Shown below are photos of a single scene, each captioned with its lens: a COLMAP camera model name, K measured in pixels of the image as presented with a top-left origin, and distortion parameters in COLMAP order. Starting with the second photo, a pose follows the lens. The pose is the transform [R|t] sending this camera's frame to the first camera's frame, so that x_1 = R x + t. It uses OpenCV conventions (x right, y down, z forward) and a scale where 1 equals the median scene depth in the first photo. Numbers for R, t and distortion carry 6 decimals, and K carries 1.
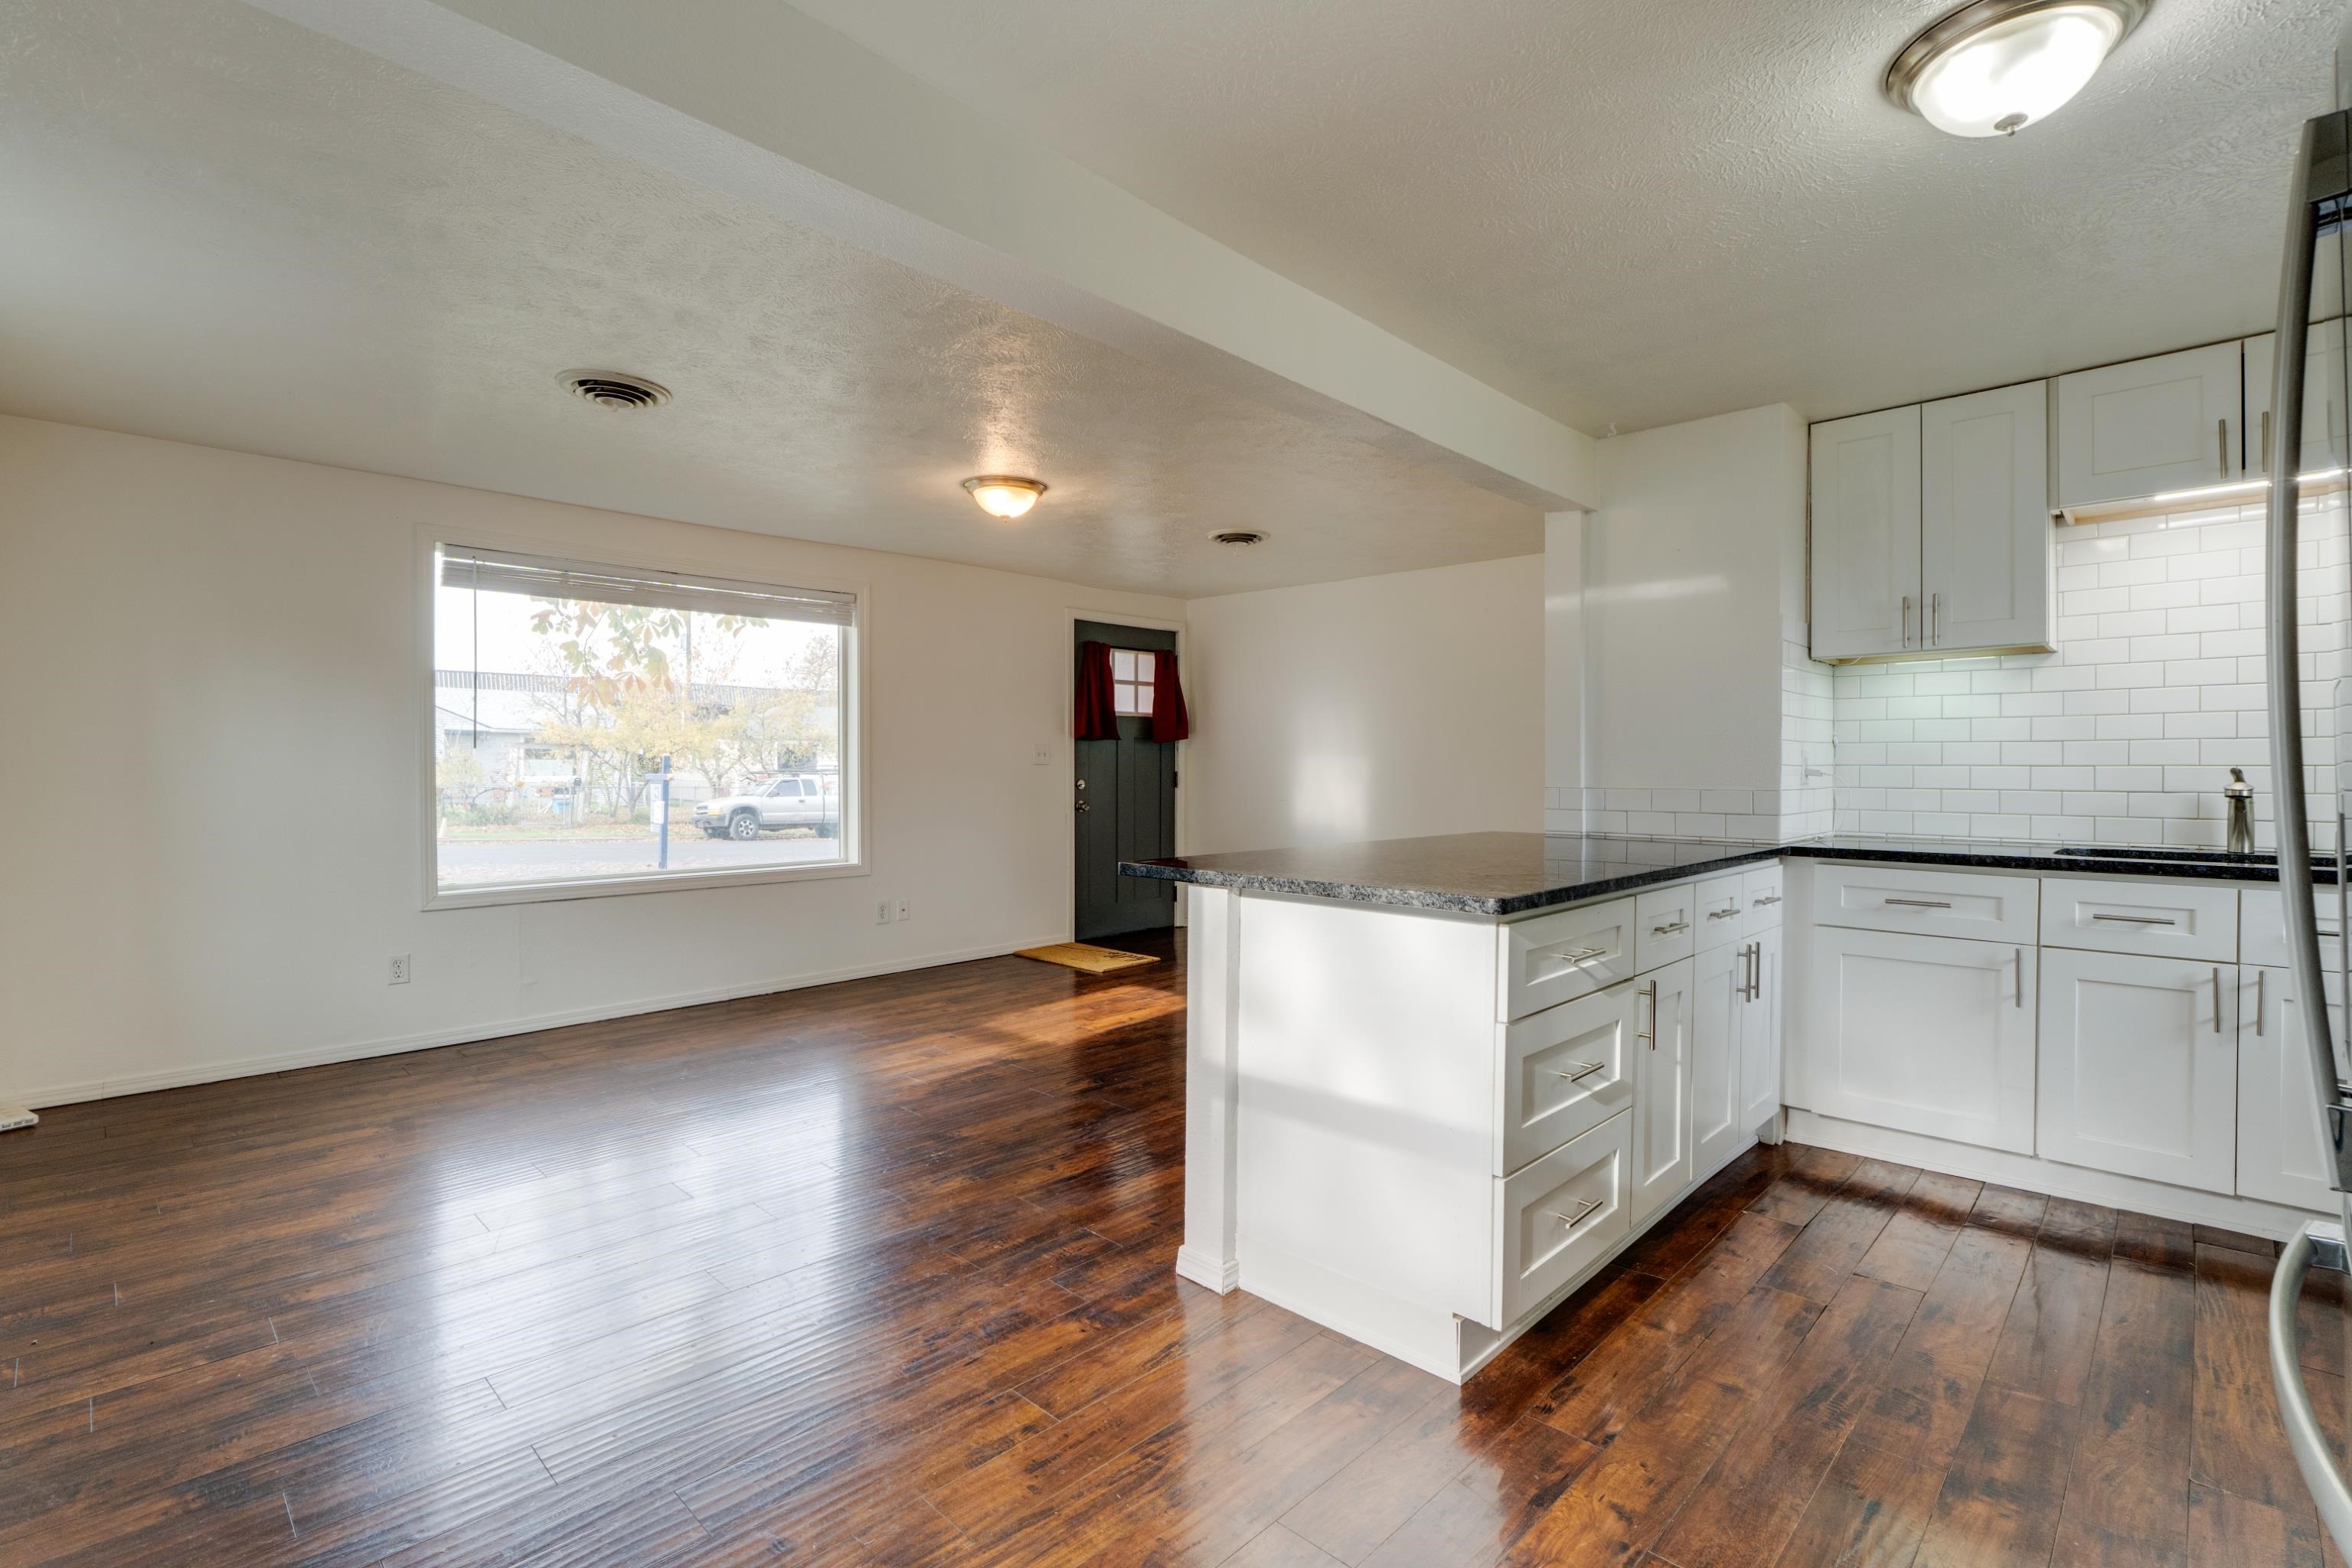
lens RADIAL K [[1075.8, 0, 1177.2], [0, 1075.8, 775.4], [0, 0, 1]] dist [-0.012560, -0.000291]
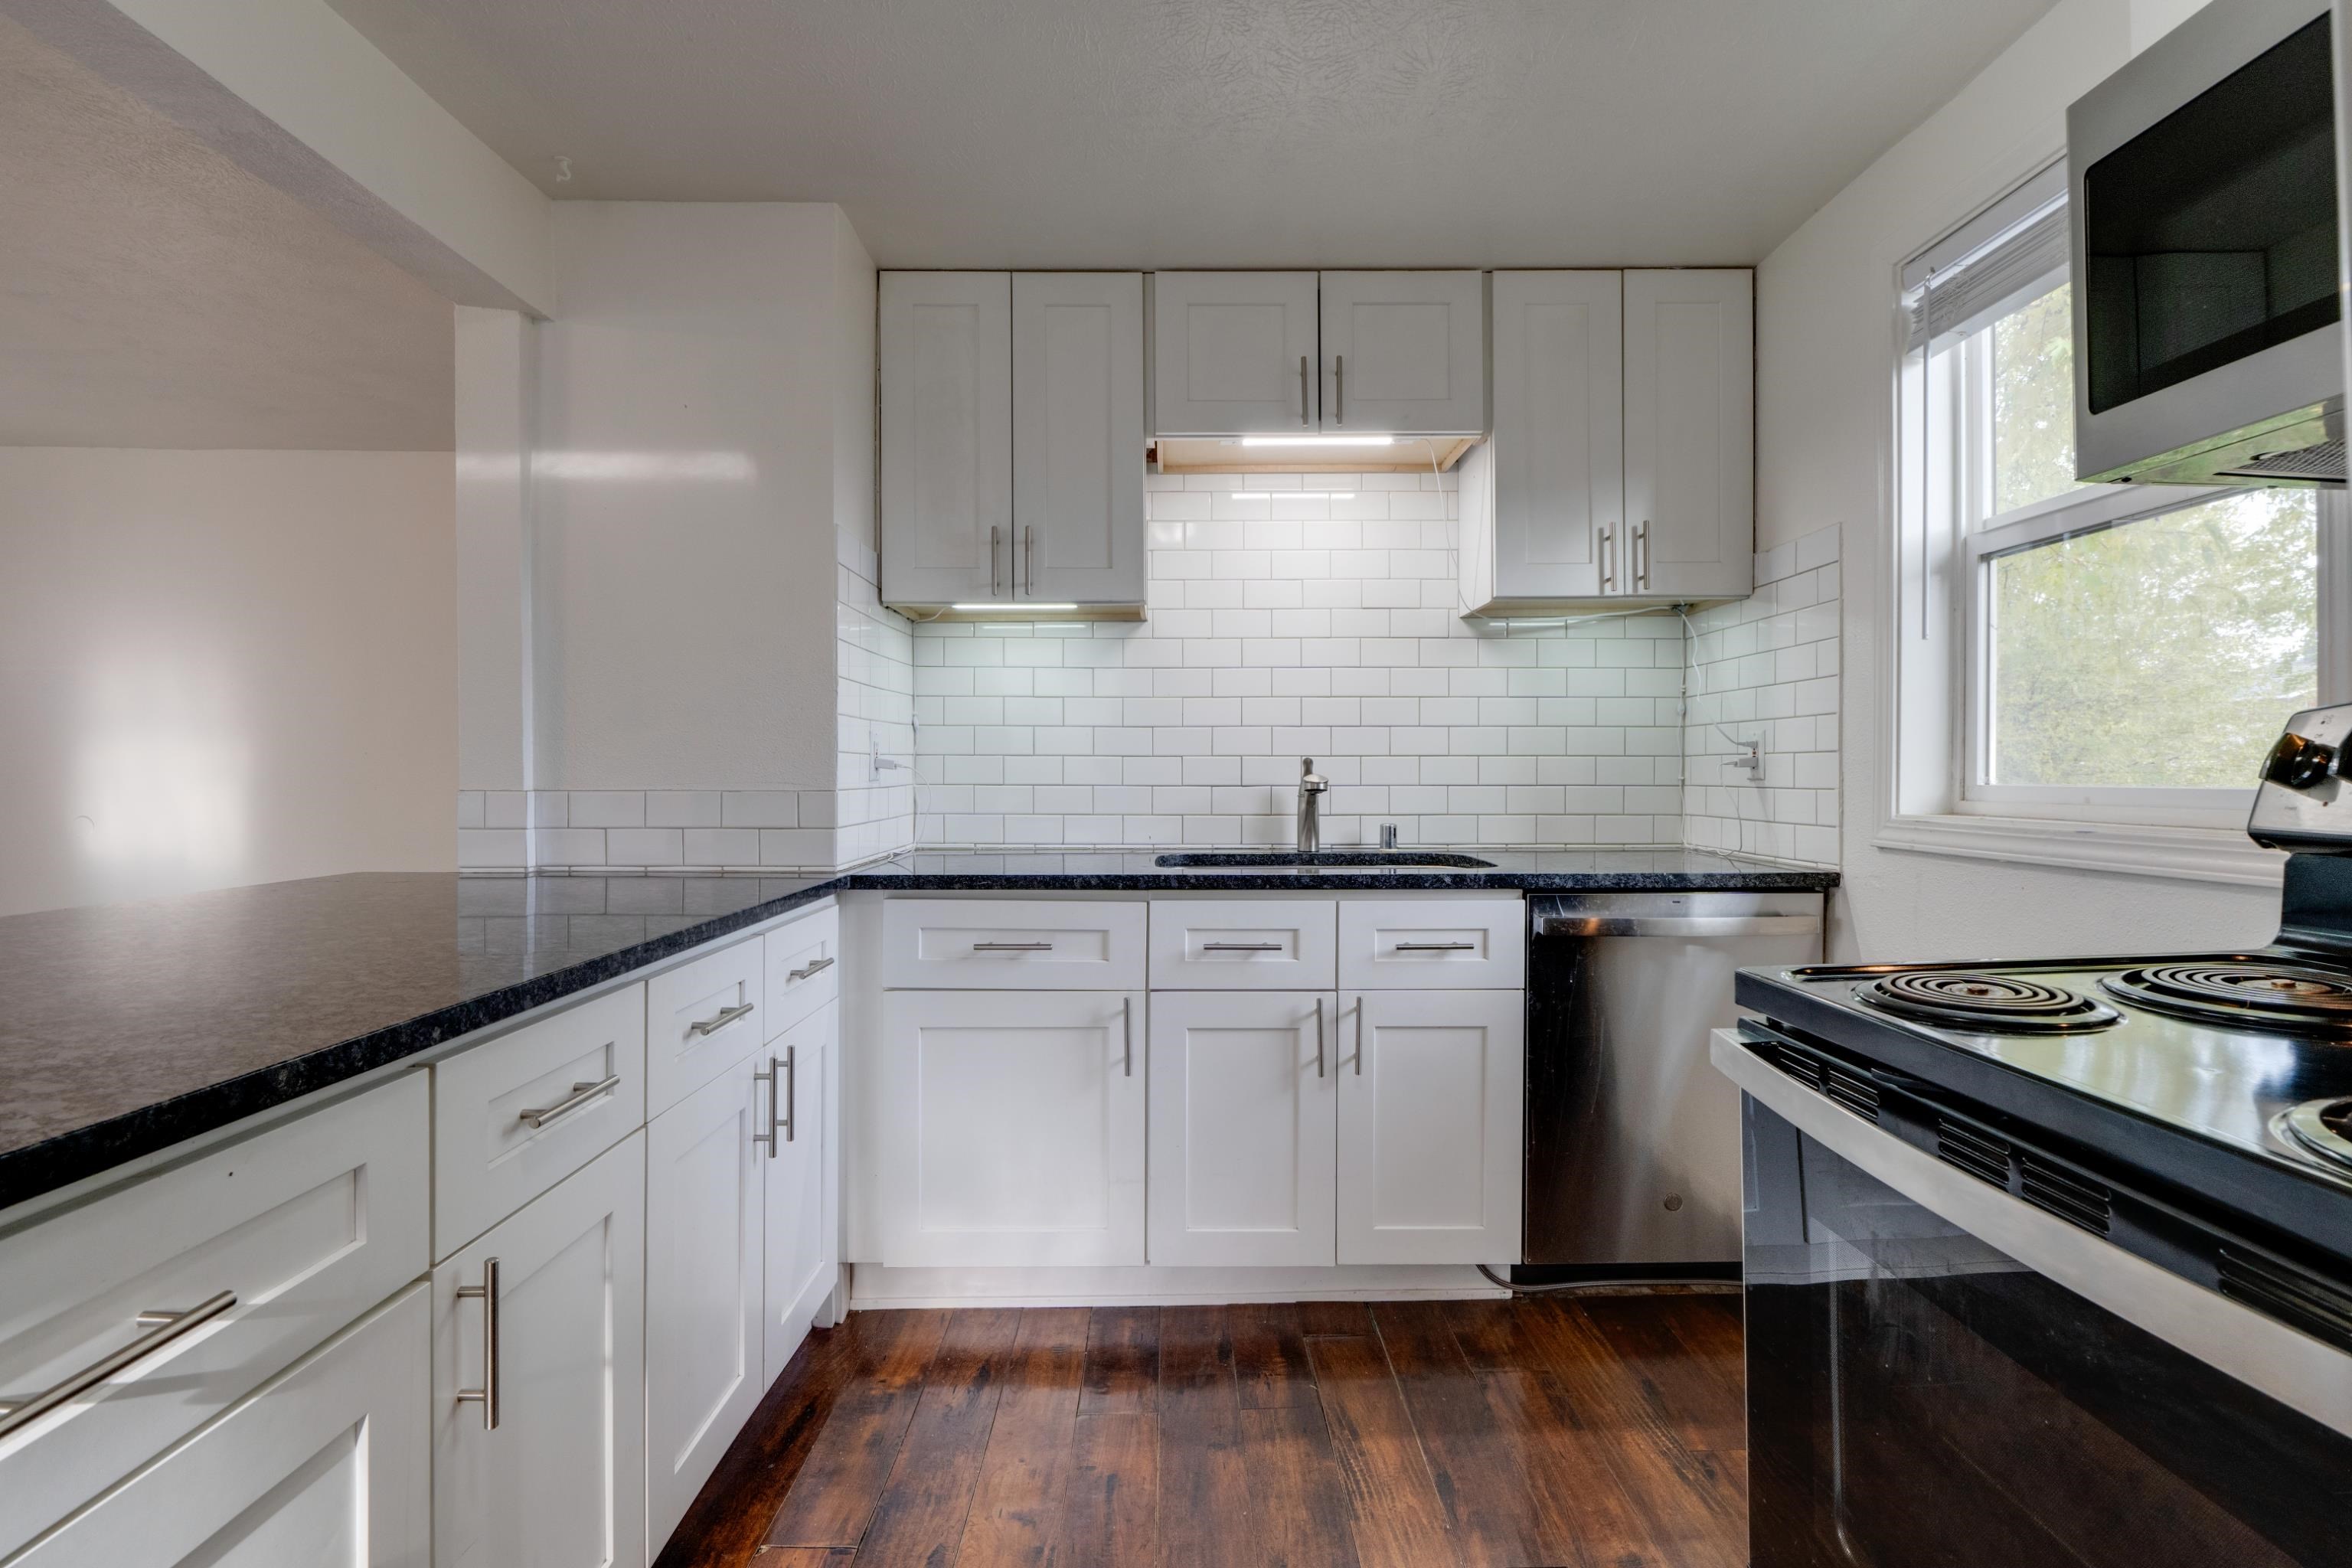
lens RADIAL K [[1075.8, 0, 1177.2], [0, 1075.8, 775.4], [0, 0, 1]] dist [-0.012560, -0.000291]
pose [[0.717518, -0.006186, 0.696513, 0.259082], [0.006838, 0.999975, 0.001837, 0.004991], [-0.696507, 0.003445, 0.717542, 0.388590]]
